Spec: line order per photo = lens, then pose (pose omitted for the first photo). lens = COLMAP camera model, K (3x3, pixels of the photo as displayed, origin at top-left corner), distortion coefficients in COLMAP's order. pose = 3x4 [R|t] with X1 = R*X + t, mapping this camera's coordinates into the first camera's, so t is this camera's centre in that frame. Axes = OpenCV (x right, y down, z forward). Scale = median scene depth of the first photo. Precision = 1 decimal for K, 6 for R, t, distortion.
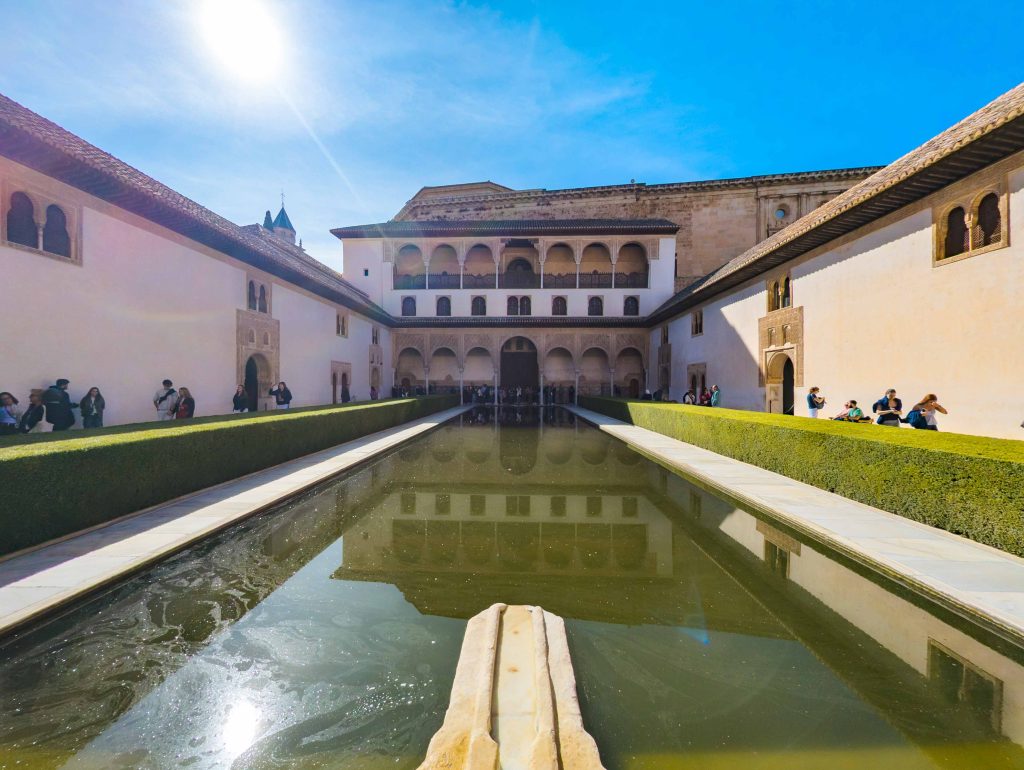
lens RADIAL K [[750.9, 0, 512.0], [0, 750.9, 385.0], [0, 0, 1]] dist [-0.000476, -0.000023]
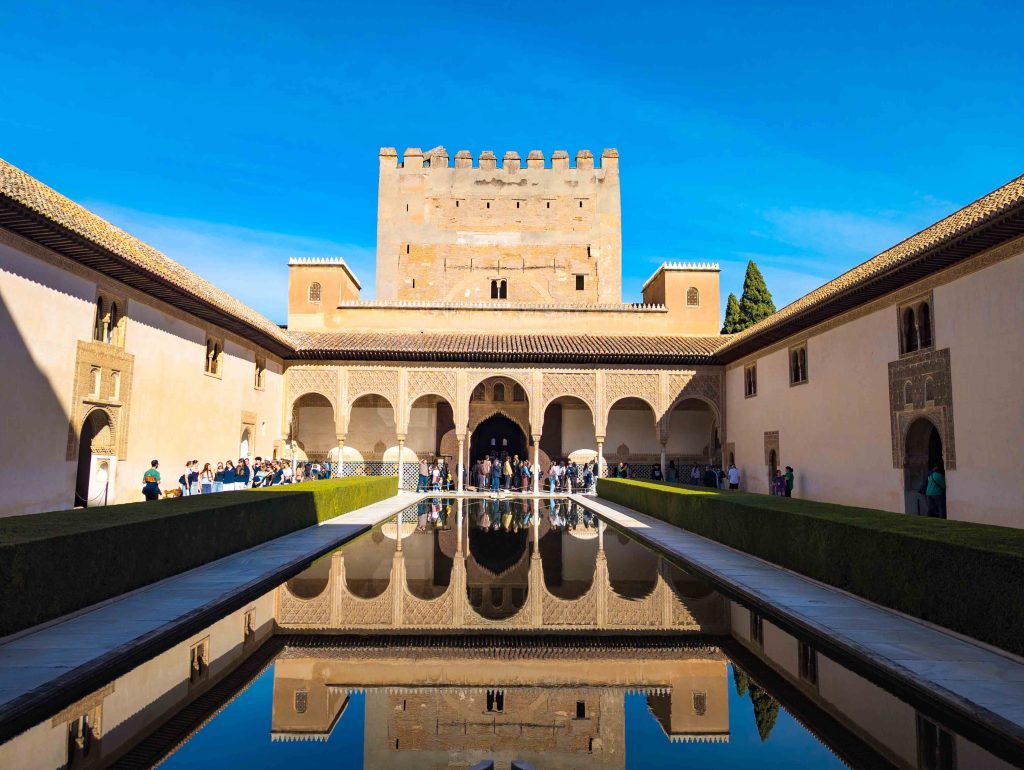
lens RADIAL K [[750.9, 0, 512.0], [0, 750.9, 385.0], [0, 0, 1]] dist [-0.000476, -0.000023]
pose [[-0.999335, -0.020822, -0.029938, 0.011311], [-0.017664, 0.994614, -0.102129, -0.000856], [0.031903, -0.101532, -0.994321, 1.665381]]
